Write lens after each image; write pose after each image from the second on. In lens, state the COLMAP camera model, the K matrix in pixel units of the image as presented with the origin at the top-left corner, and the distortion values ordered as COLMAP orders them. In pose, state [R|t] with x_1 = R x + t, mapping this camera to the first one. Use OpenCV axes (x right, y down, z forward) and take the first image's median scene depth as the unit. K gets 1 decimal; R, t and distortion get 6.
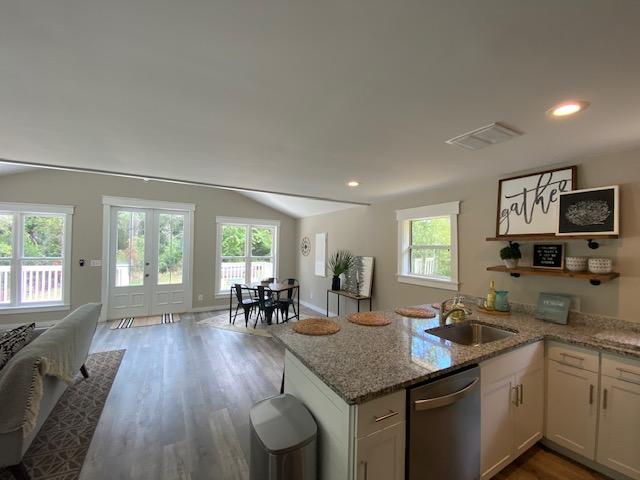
lens RADIAL K [[259.7, 0, 318.7], [0, 259.7, 240.4], [0, 0, 1]] dist [0.019893, -0.020196]
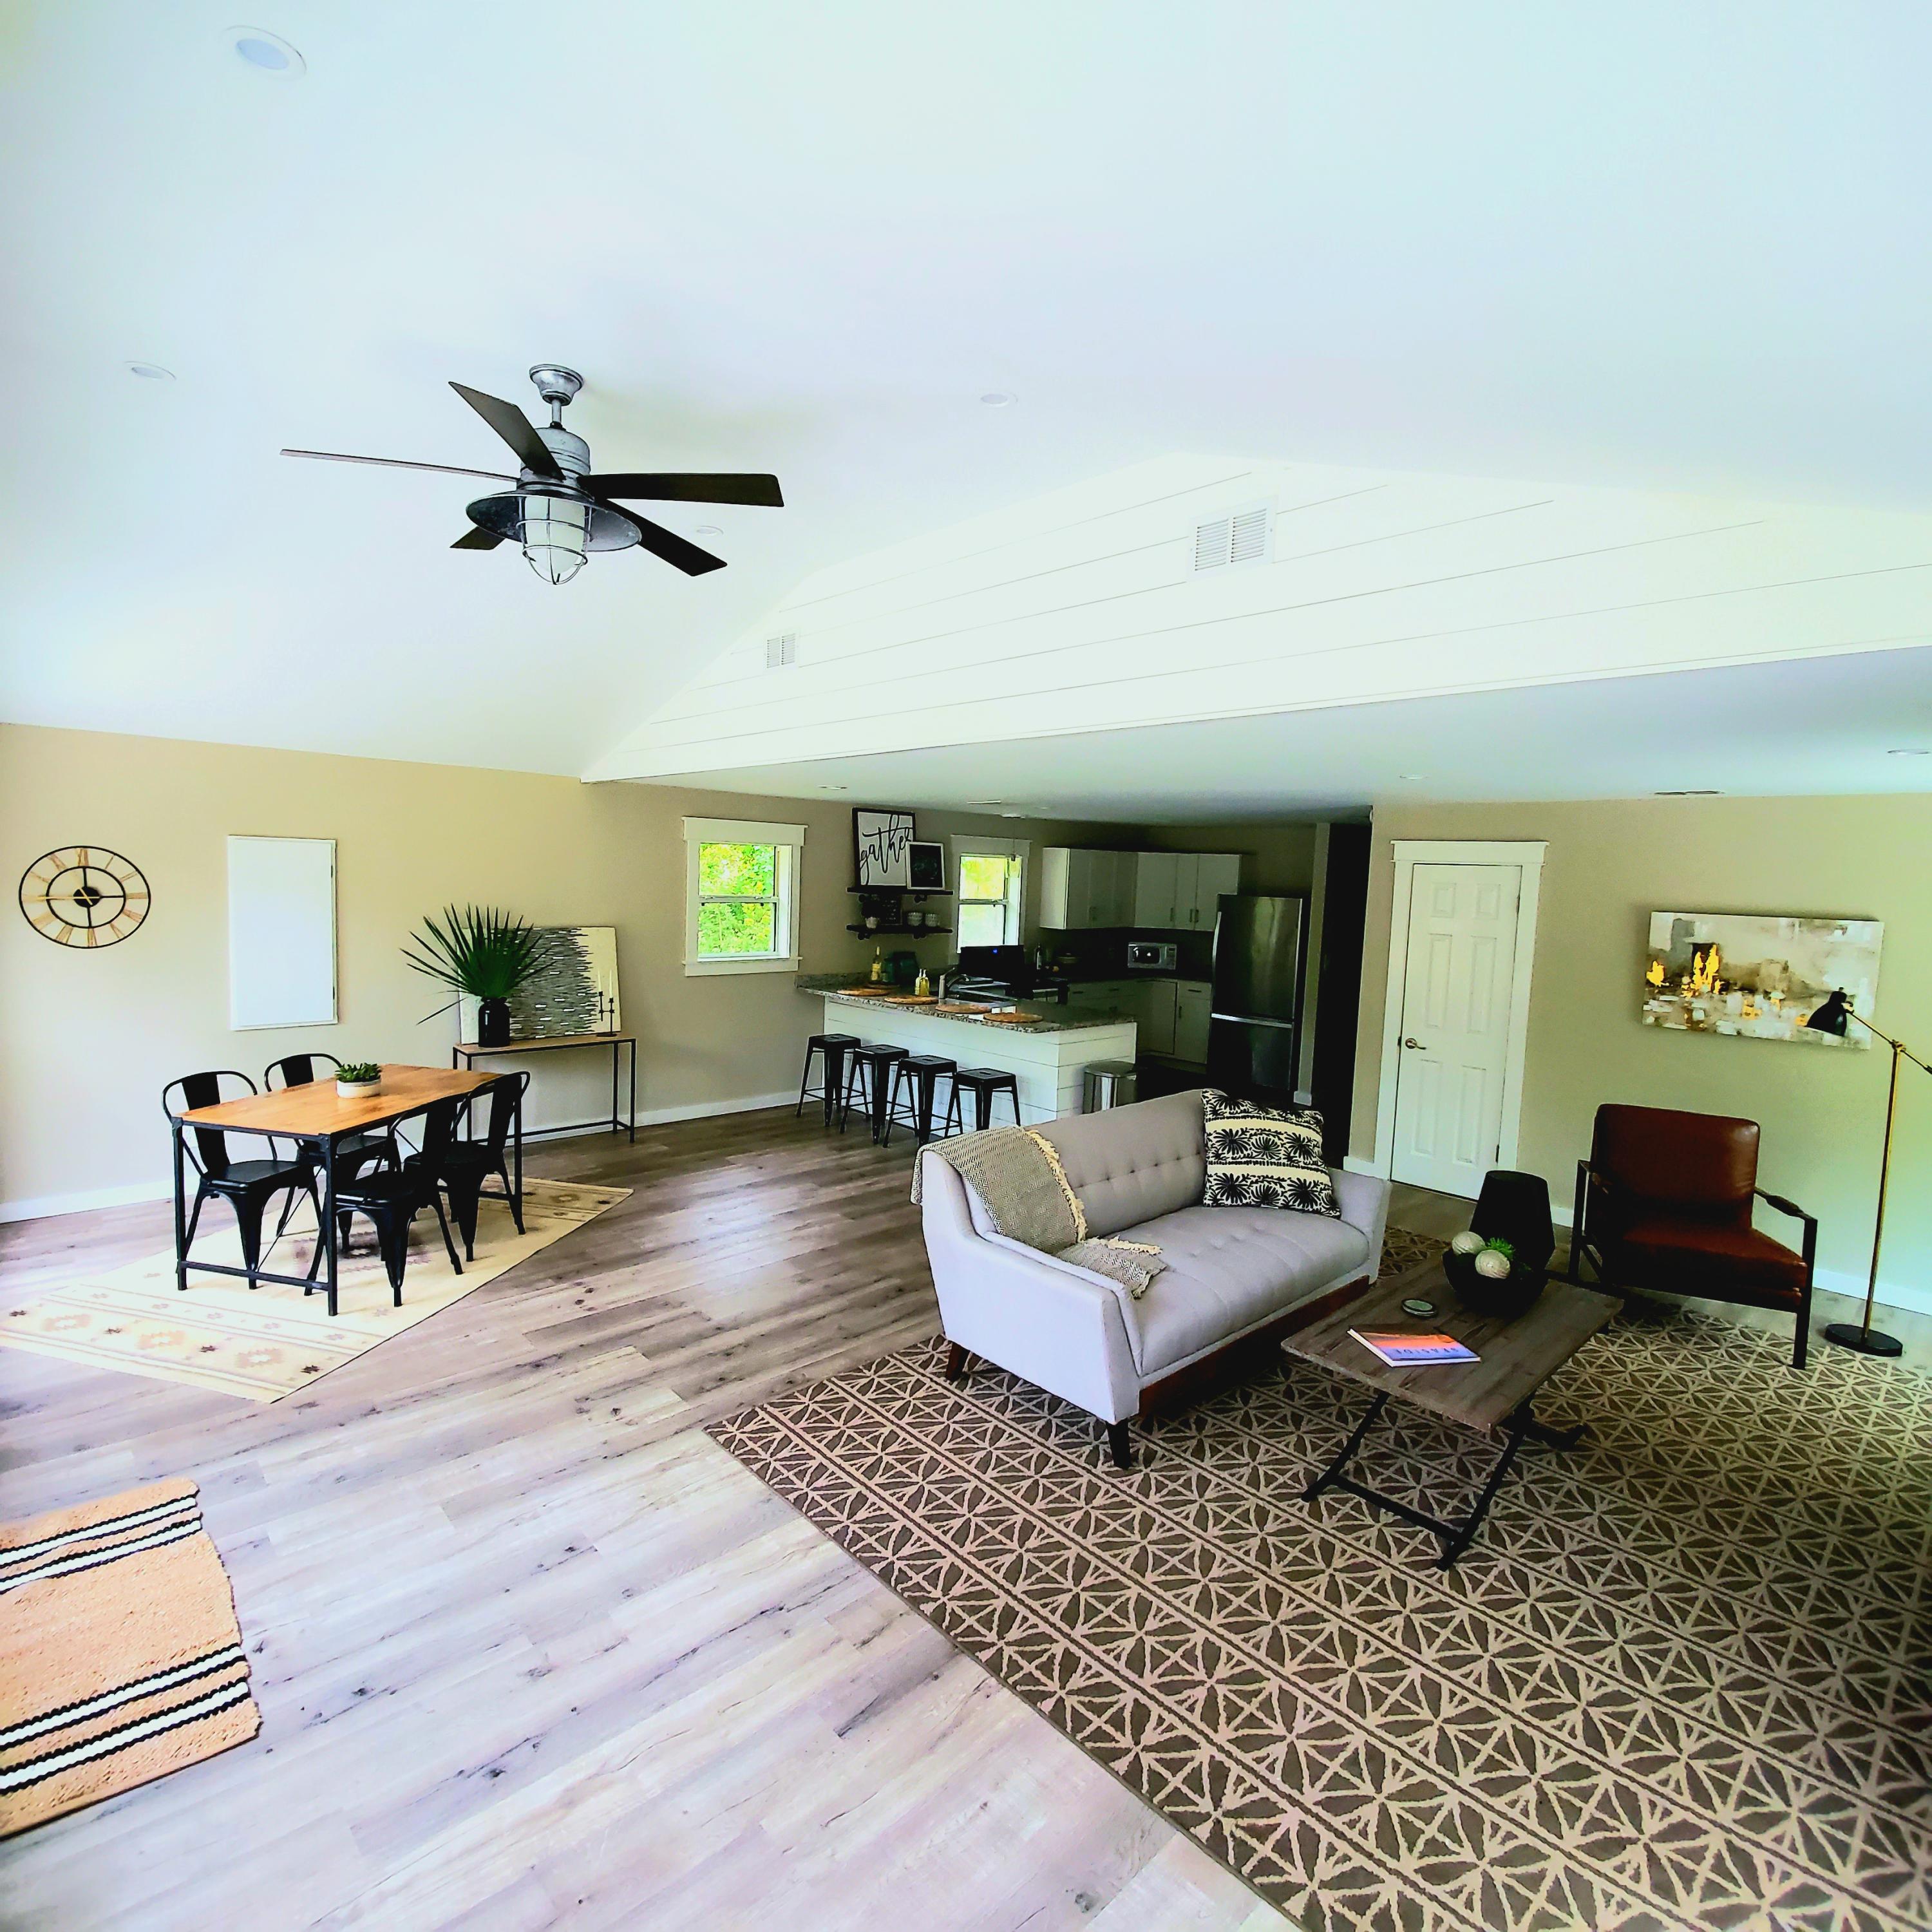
lens RADIAL K [[1023.0, 0, 931.5], [0, 1023.0, 957.6], [0, 0, 1]] dist [0.002114, -0.000456]
pose [[-0.208751, -0.103301, 0.972498, -1.343699], [-0.066200, 0.993617, 0.091334, -0.057758], [-0.975726, -0.045314, -0.214257, 0.864876]]
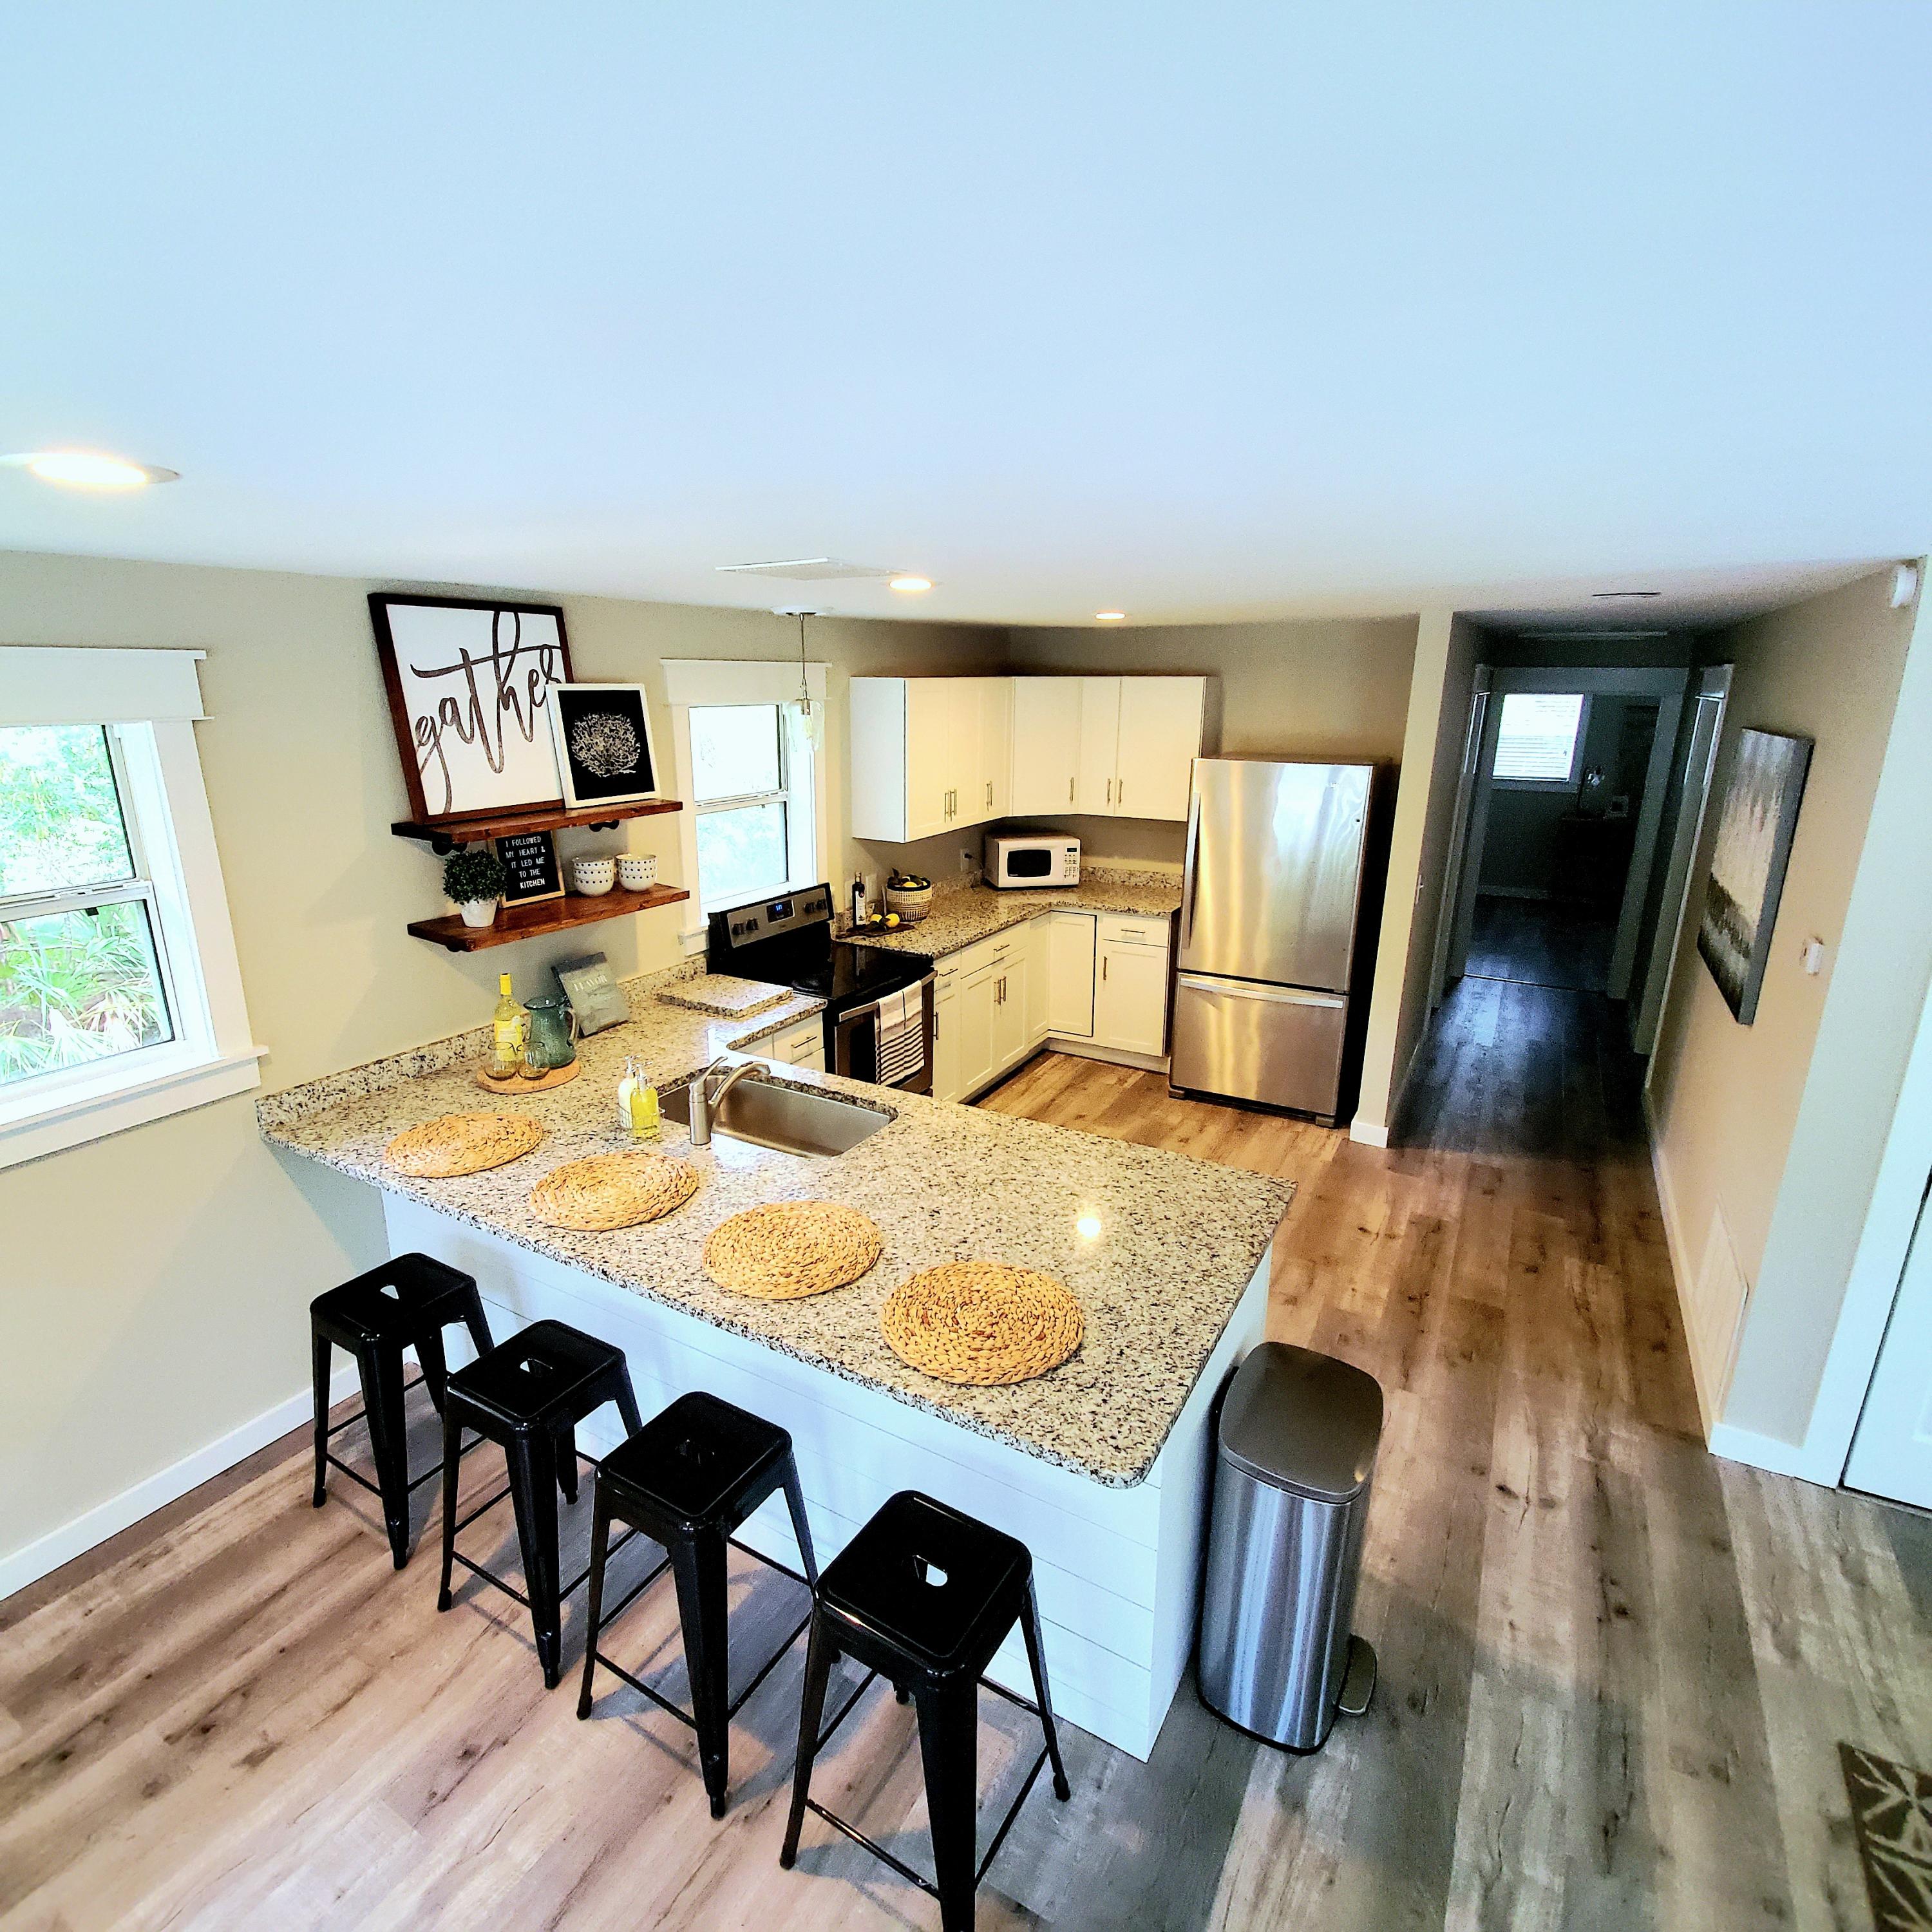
lens RADIAL K [[1023.0, 0, 931.5], [0, 1023.0, 957.6], [0, 0, 1]] dist [0.002114, -0.000456]
pose [[-0.487090, -0.246245, 0.837918, -0.297277], [-0.034641, 0.964120, 0.263196, -0.107547], [-0.872665, 0.099174, -0.478143, 0.650452]]
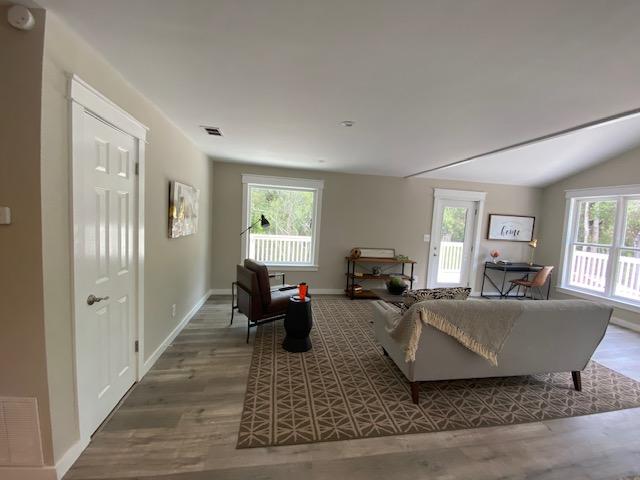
lens RADIAL K [[259.7, 0, 318.7], [0, 259.7, 240.4], [0, 0, 1]] dist [0.019893, -0.020196]
pose [[-0.352054, 0.047297, -0.934784, 0.074832], [-0.035236, 0.997345, 0.063732, 0.027080], [0.935316, 0.055375, -0.349452, 0.329205]]
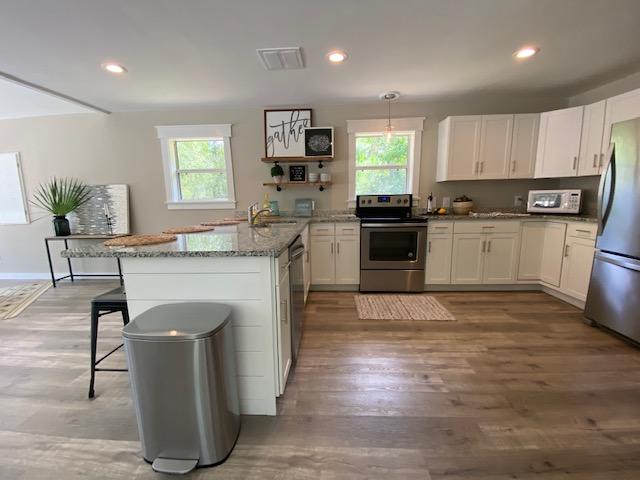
lens RADIAL K [[259.7, 0, 318.7], [0, 259.7, 240.4], [0, 0, 1]] dist [0.019893, -0.020196]
pose [[0.533797, -0.161455, 0.830056, -0.168395], [0.000456, 0.981658, 0.190649, 0.080454], [-0.845613, -0.101389, 0.524080, 0.061190]]
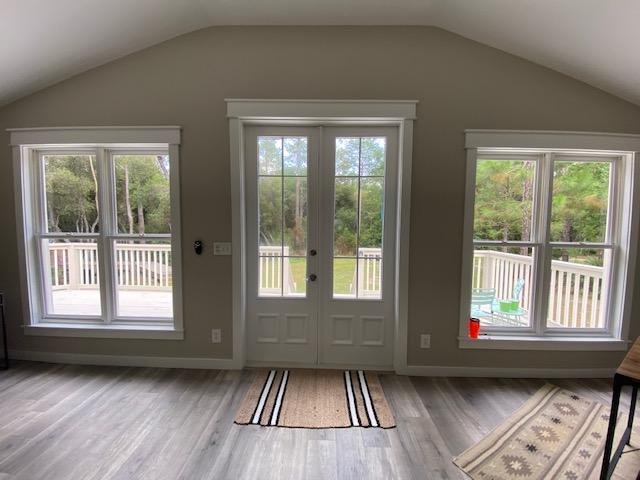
lens RADIAL K [[259.7, 0, 318.7], [0, 259.7, 240.4], [0, 0, 1]] dist [0.019893, -0.020196]
pose [[0.854940, 0.030165, -0.517849, -0.530574], [0.009276, 0.997259, 0.073404, 0.046182], [0.518643, -0.067560, 0.852317, 0.794499]]
